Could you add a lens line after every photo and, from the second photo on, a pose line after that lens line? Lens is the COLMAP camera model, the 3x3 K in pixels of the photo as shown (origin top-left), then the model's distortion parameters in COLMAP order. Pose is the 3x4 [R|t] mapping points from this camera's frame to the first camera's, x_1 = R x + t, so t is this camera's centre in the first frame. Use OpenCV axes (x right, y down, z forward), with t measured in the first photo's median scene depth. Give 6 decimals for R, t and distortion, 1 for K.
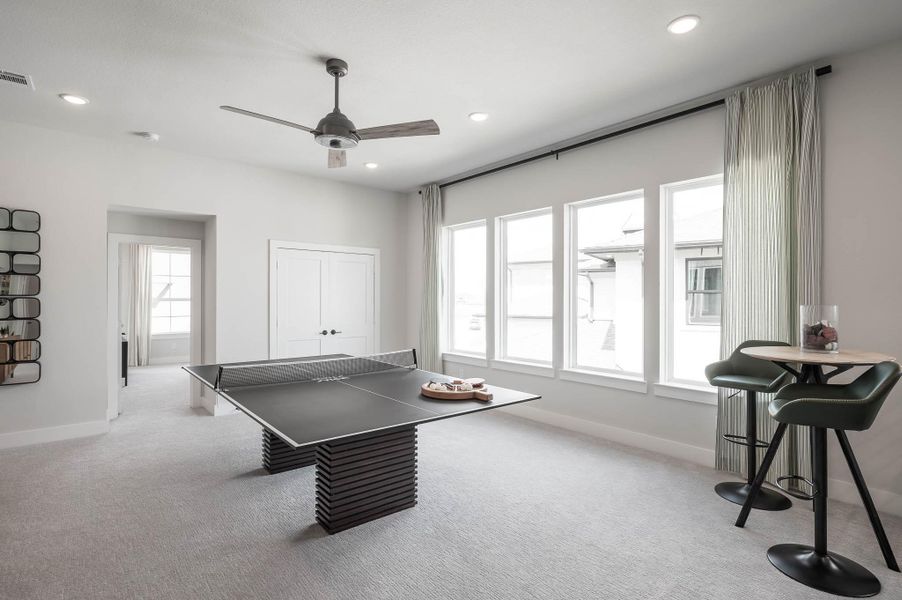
lens RADIAL K [[439.3, 0, 451.0], [0, 439.3, 300.0], [0, 0, 1]] dist [-0.002931, -0.000315]
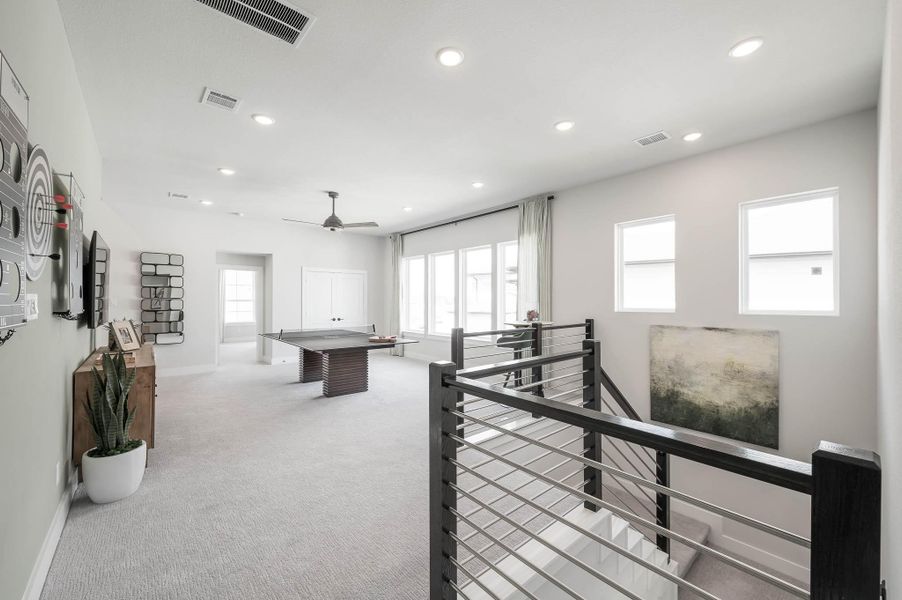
lens RADIAL K [[356.5, 0, 451.0], [0, 356.5, 300.0], [0, 0, 1]] dist [-0.000432, -0.000058]
pose [[0.999957, -0.000766, 0.009197, 0.194023], [0.000800, 0.999992, -0.003796, 0.003872], [-0.009194, 0.003803, 0.999951, -0.493705]]
